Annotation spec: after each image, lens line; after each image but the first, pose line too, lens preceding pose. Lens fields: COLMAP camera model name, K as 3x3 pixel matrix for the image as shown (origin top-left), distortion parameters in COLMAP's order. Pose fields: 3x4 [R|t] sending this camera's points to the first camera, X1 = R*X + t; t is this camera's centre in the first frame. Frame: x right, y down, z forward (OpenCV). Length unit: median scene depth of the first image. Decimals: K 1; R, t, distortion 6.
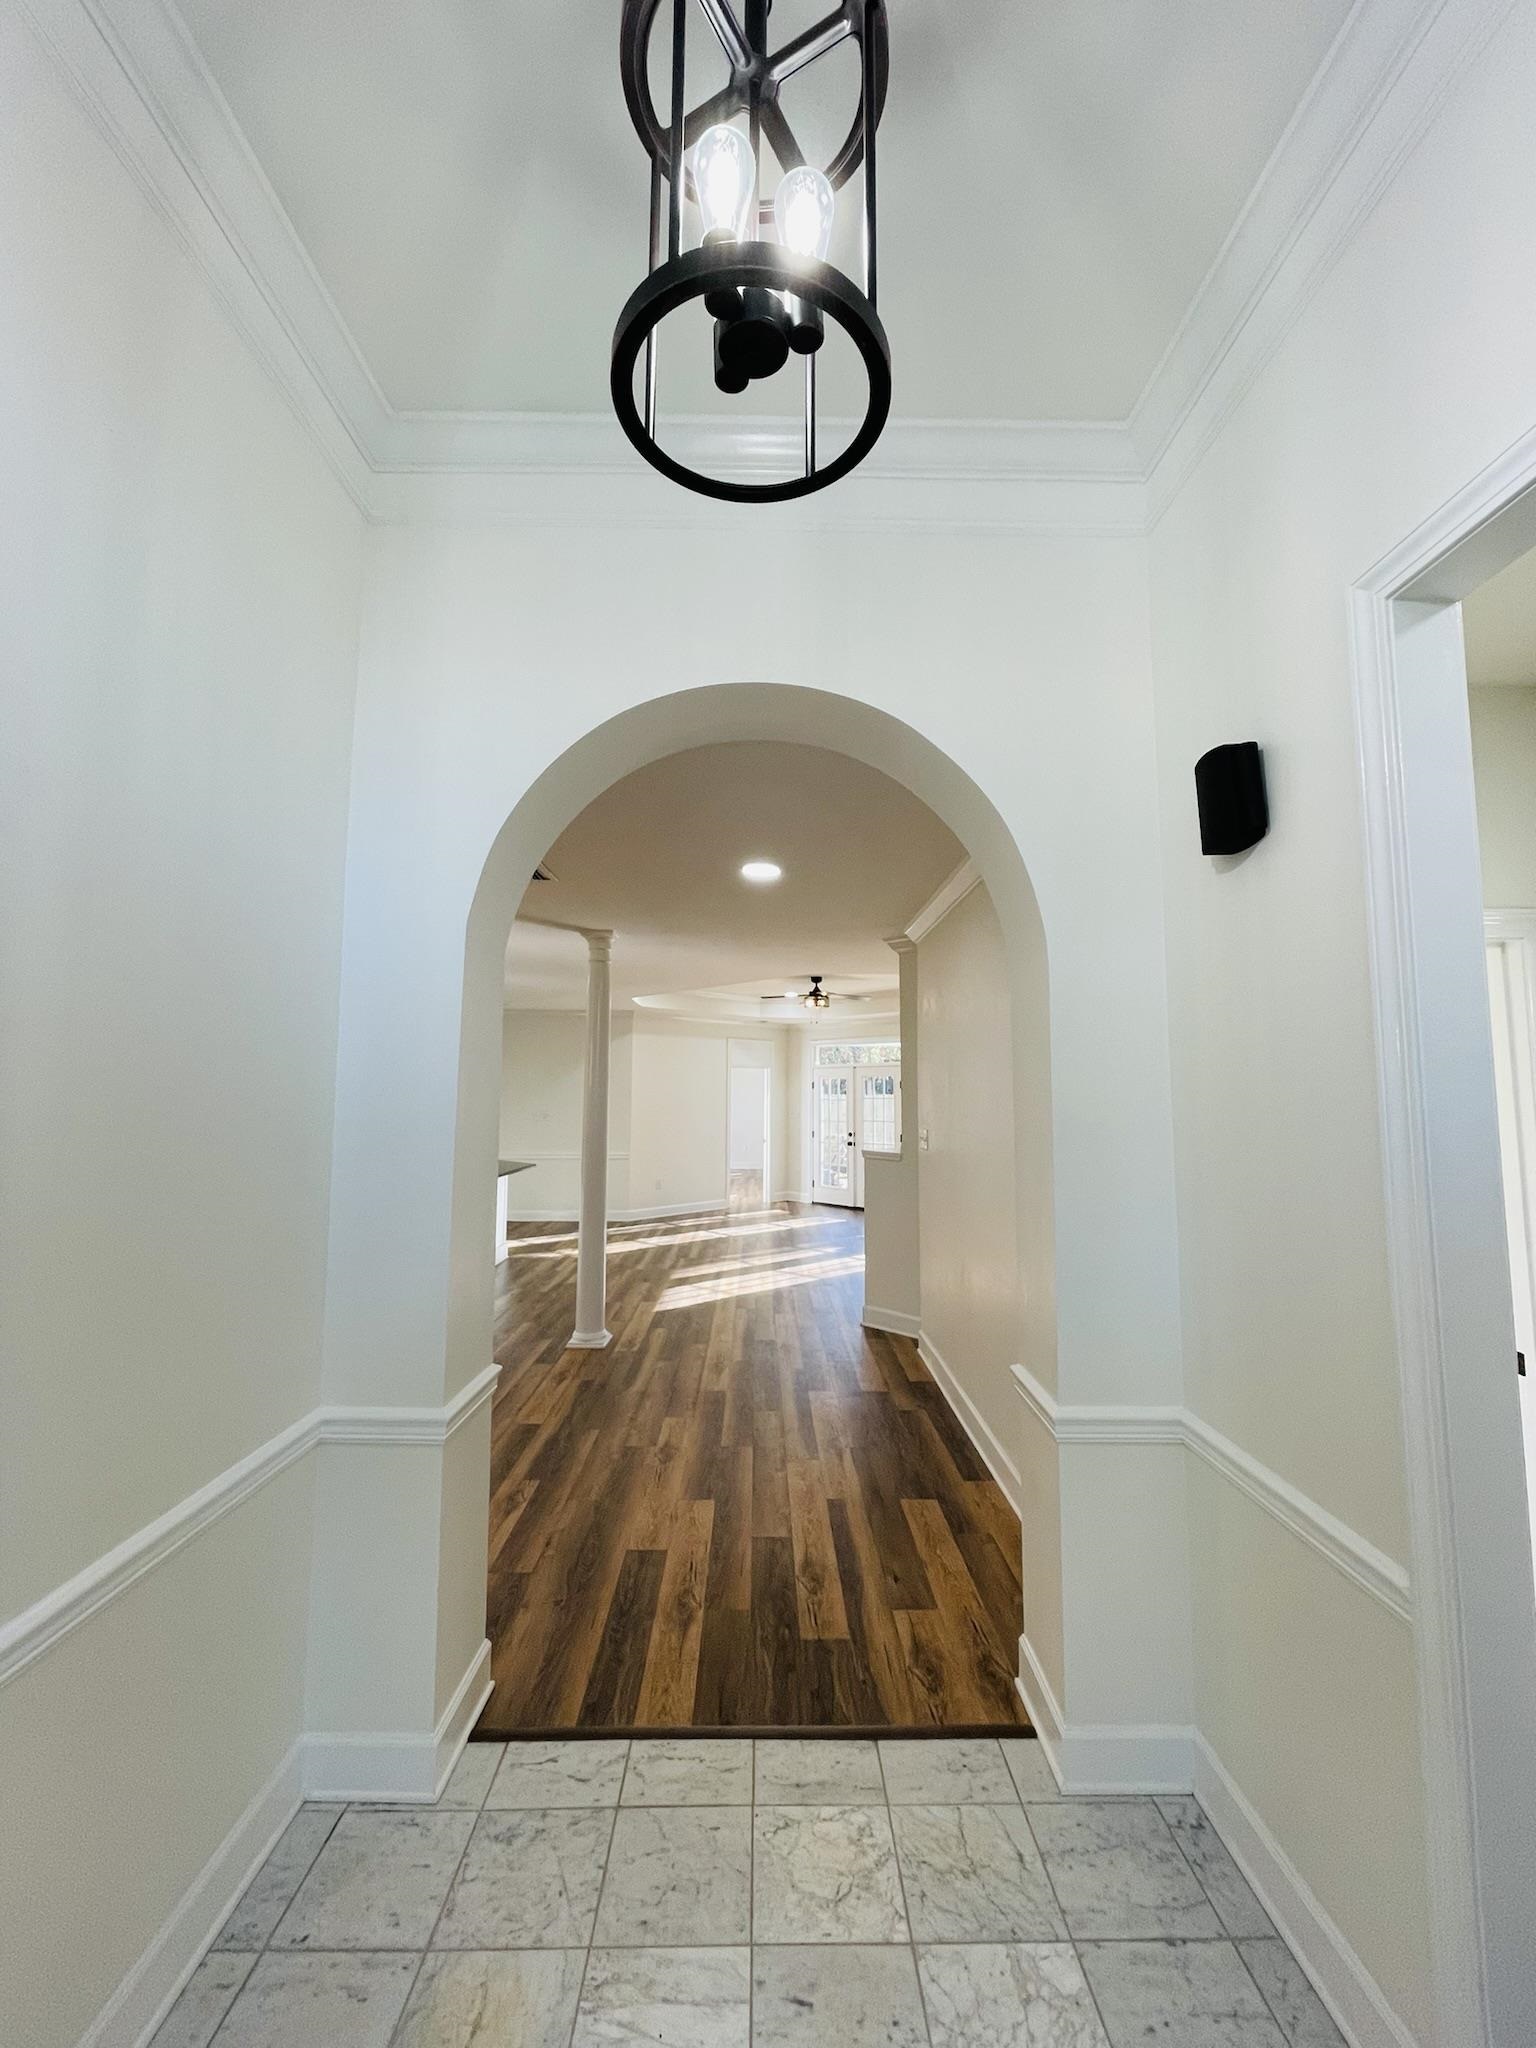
lens RADIAL K [[827.5, 0, 778.6], [0, 827.5, 1021.8], [0, 0, 1]] dist [0.014332, 0.000141]
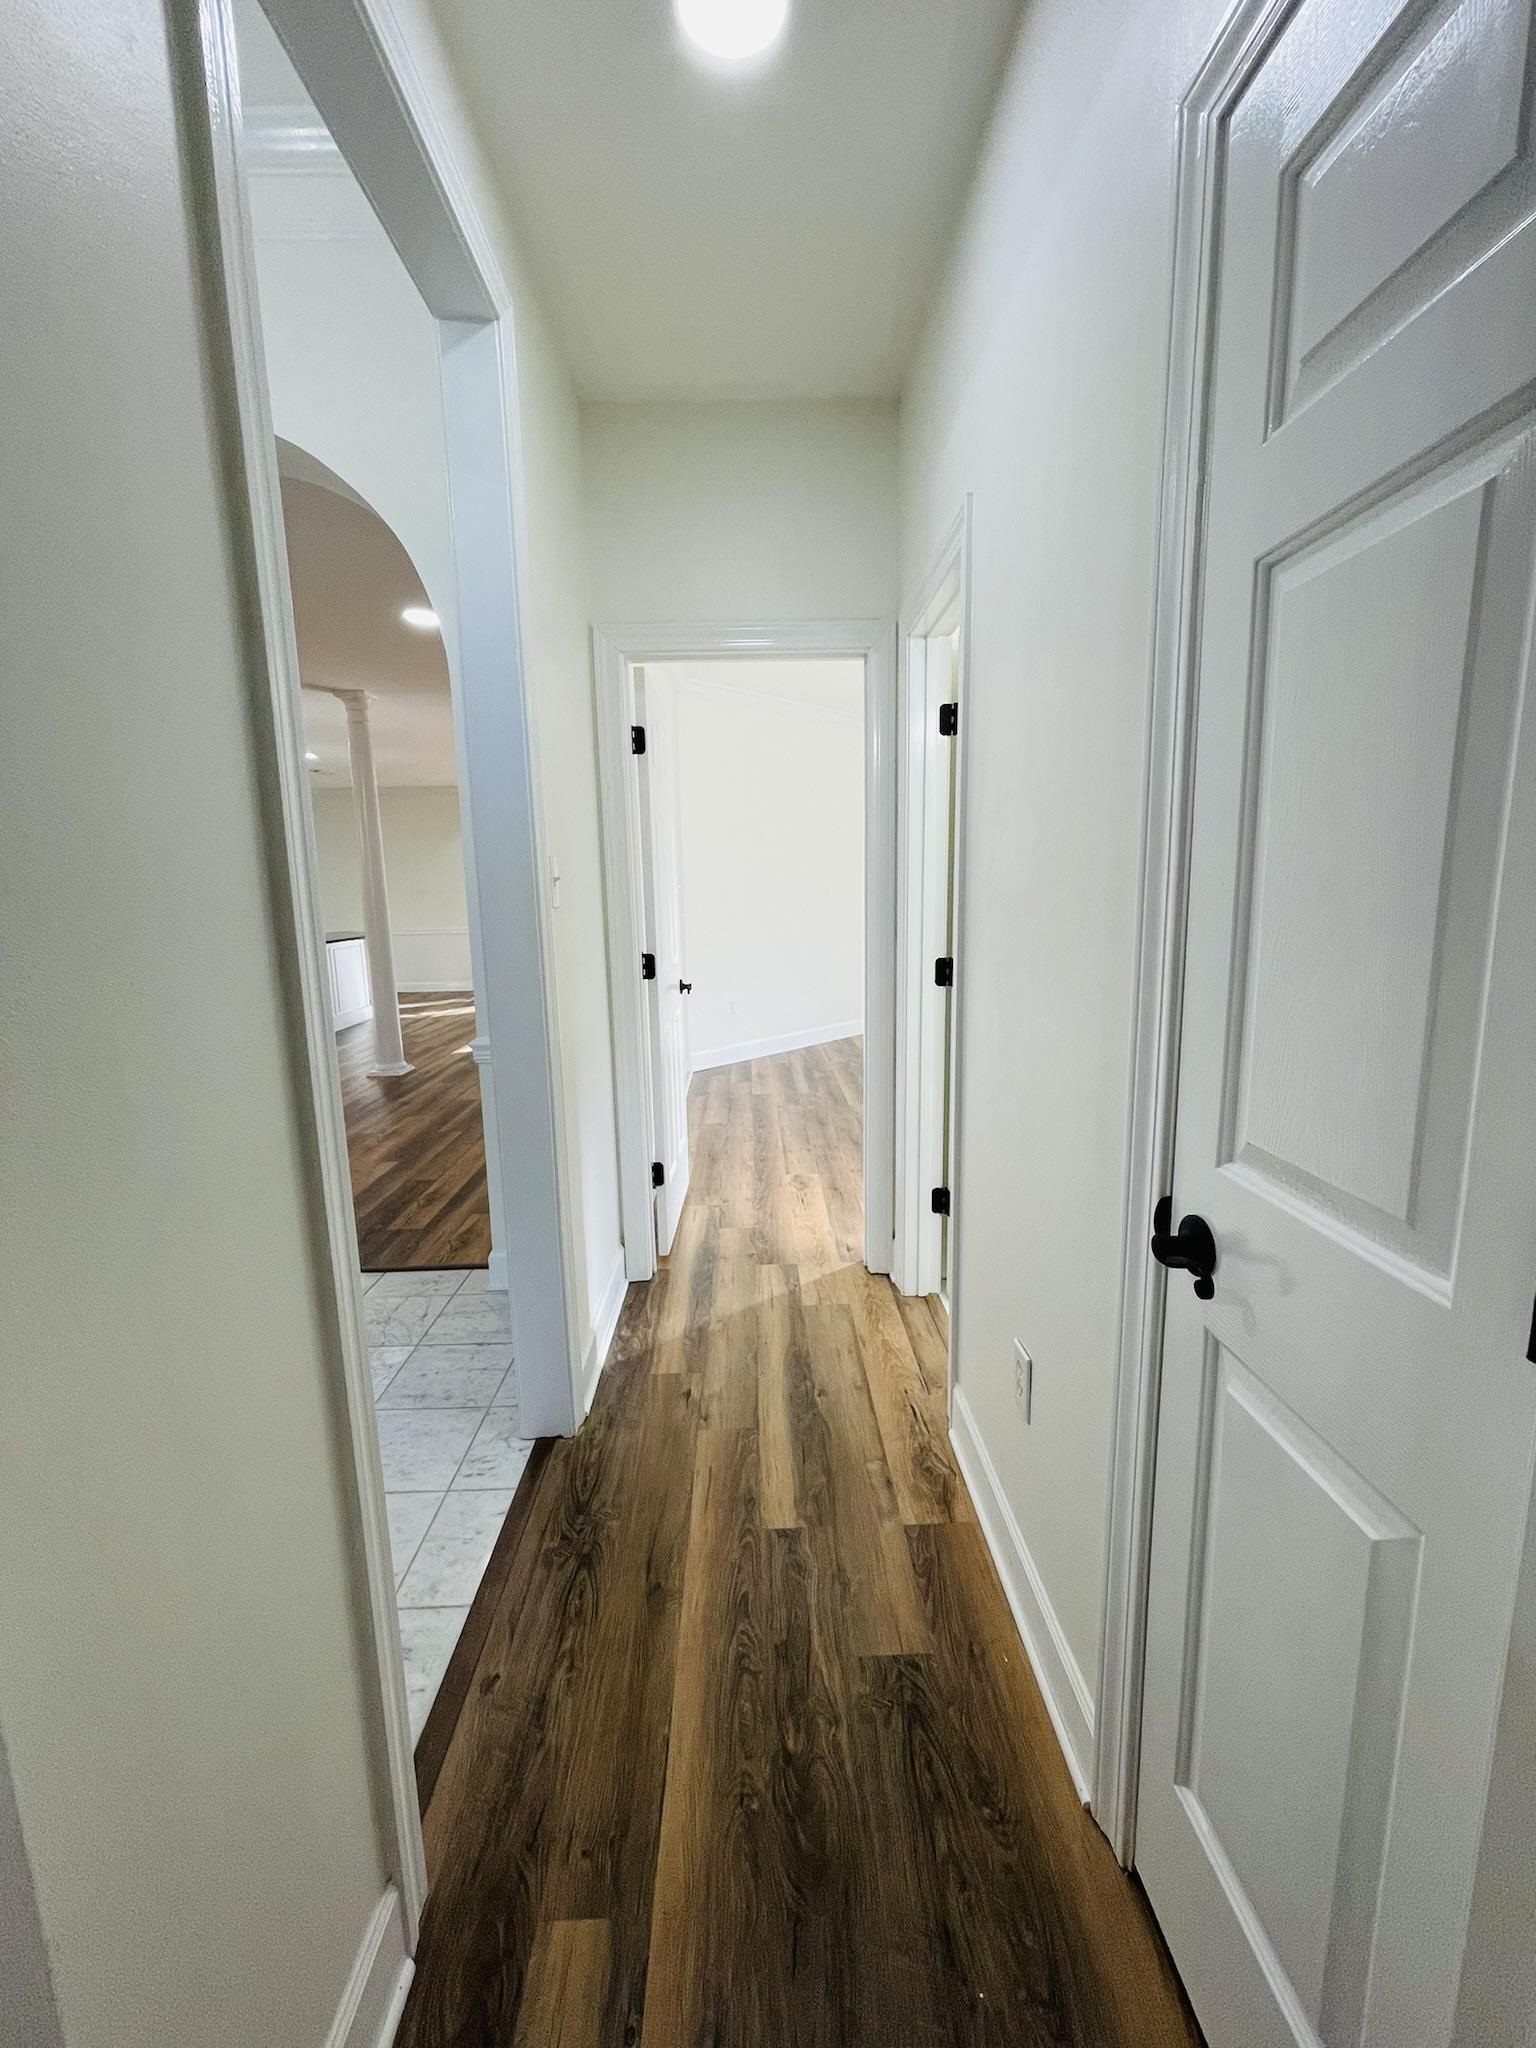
lens RADIAL K [[824.5, 0, 772.5], [0, 824.5, 1022.0], [0, 0, 1]] dist [-0.007209, -0.000224]
pose [[0.999619, -0.027542, 0.001560, 0.571179], [0.026254, 0.967165, 0.252791, 0.084198], [-0.008471, -0.252654, 0.967520, -0.178436]]
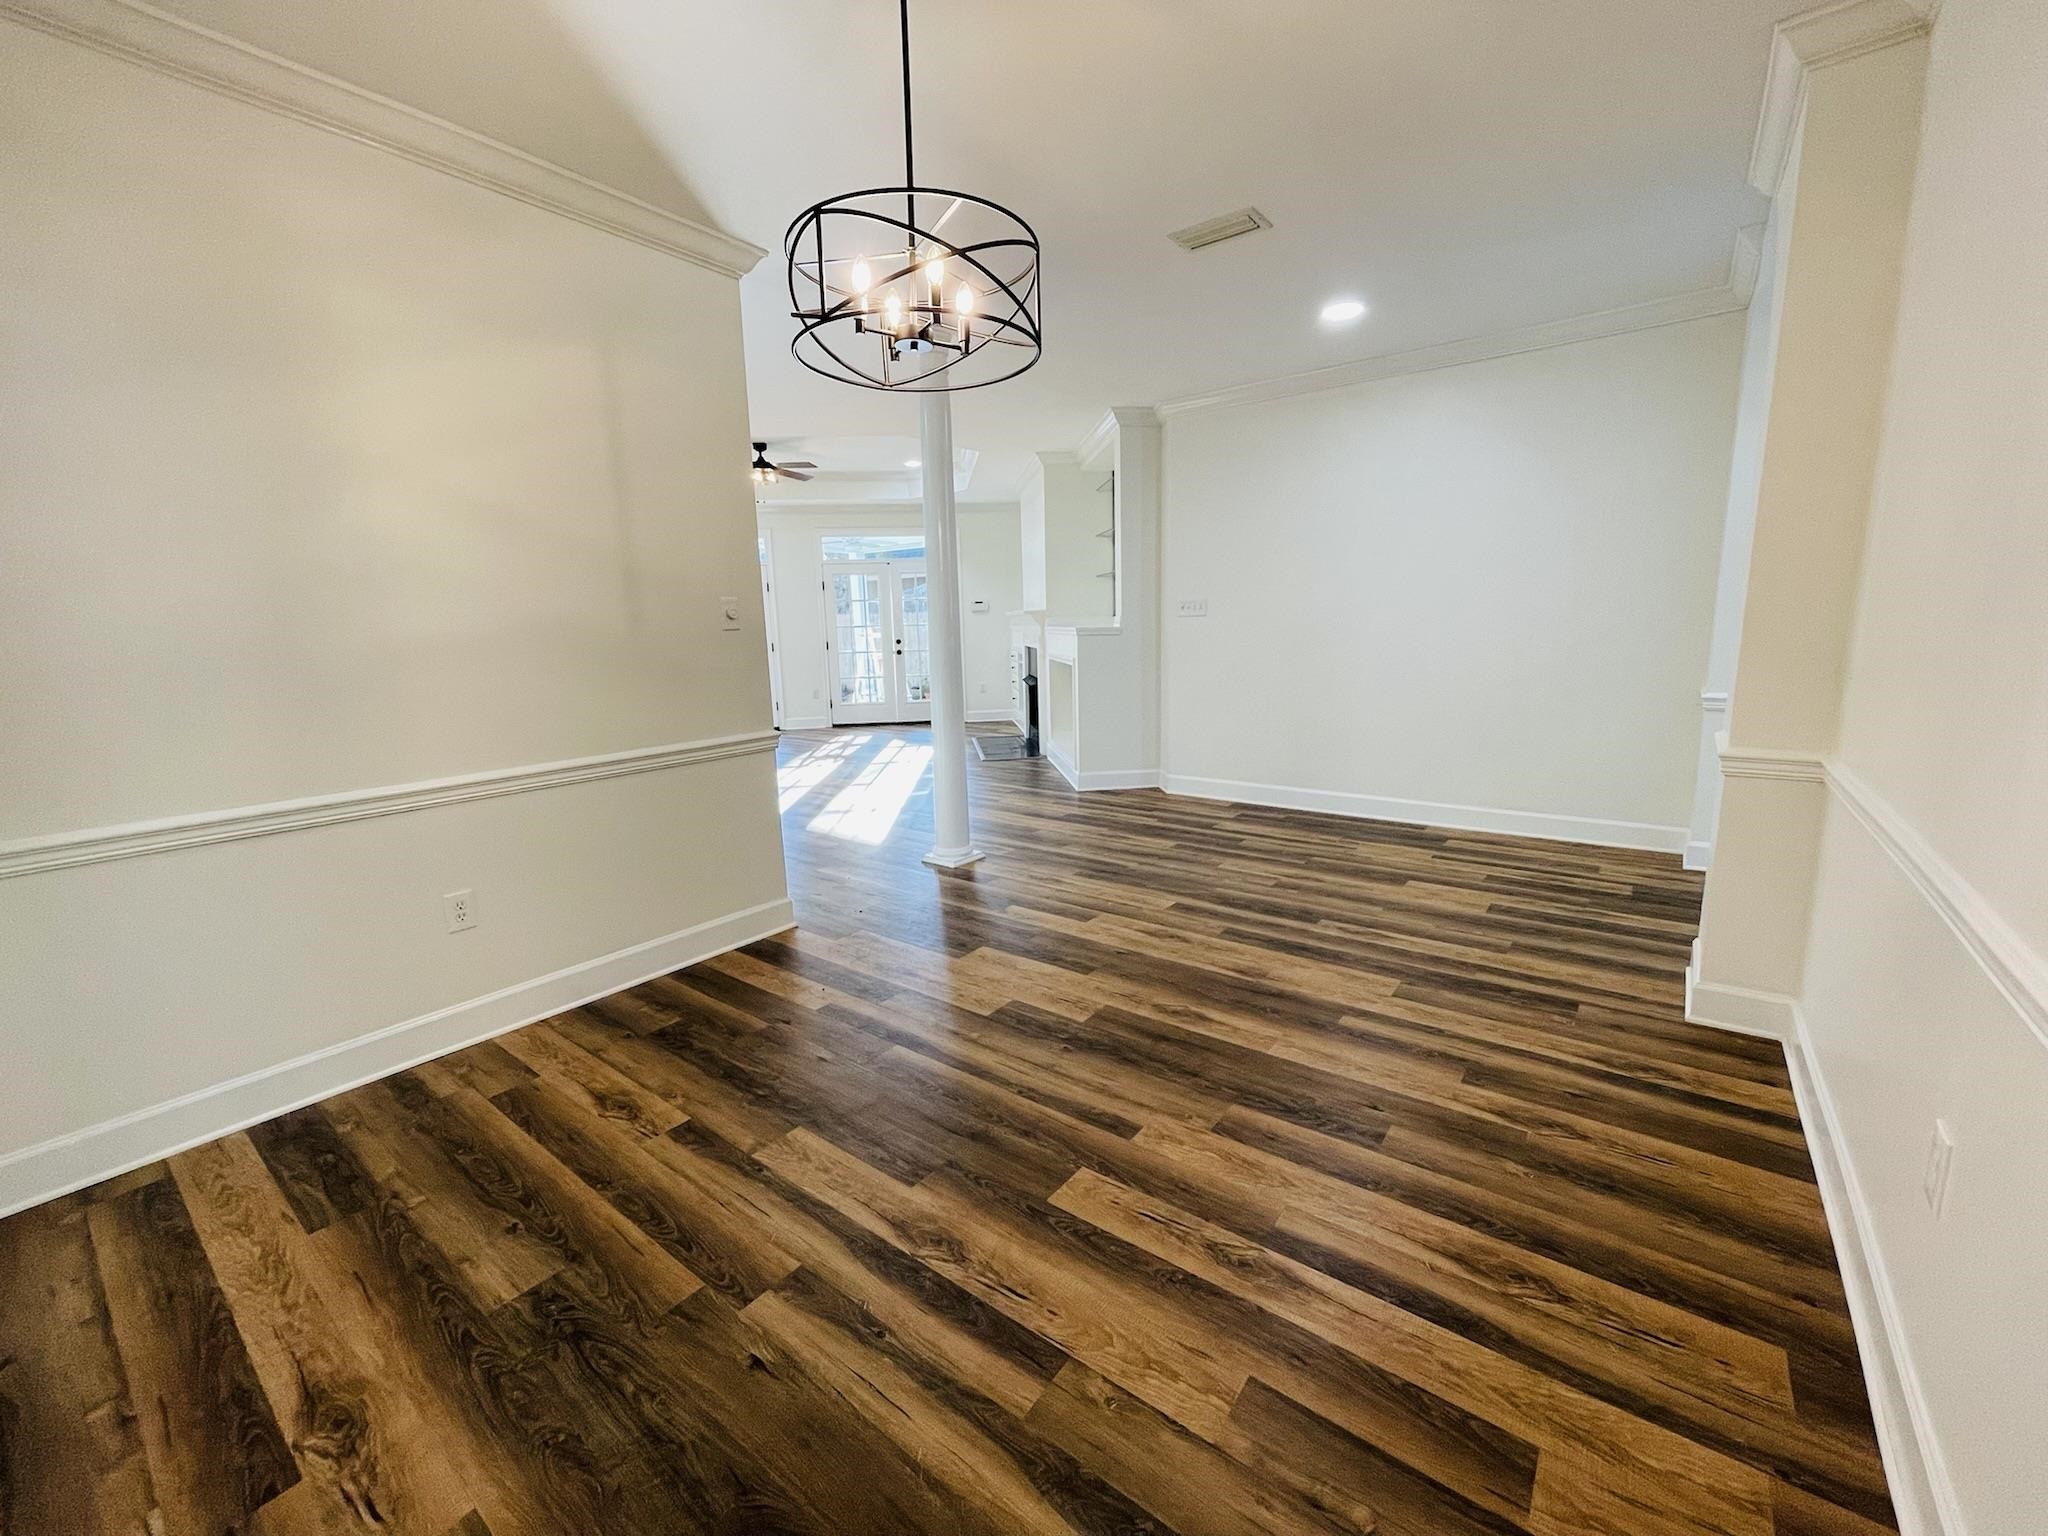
lens RADIAL K [[824.5, 0, 1016.8], [0, 824.5, 760.3], [0, 0, 1]] dist [-0.007209, -0.000224]
pose [[0.636413, -0.154918, 0.755632, -1.532868], [-0.038211, 0.972090, 0.231477, 0.176120], [-0.770402, -0.176188, 0.612731, 0.861451]]
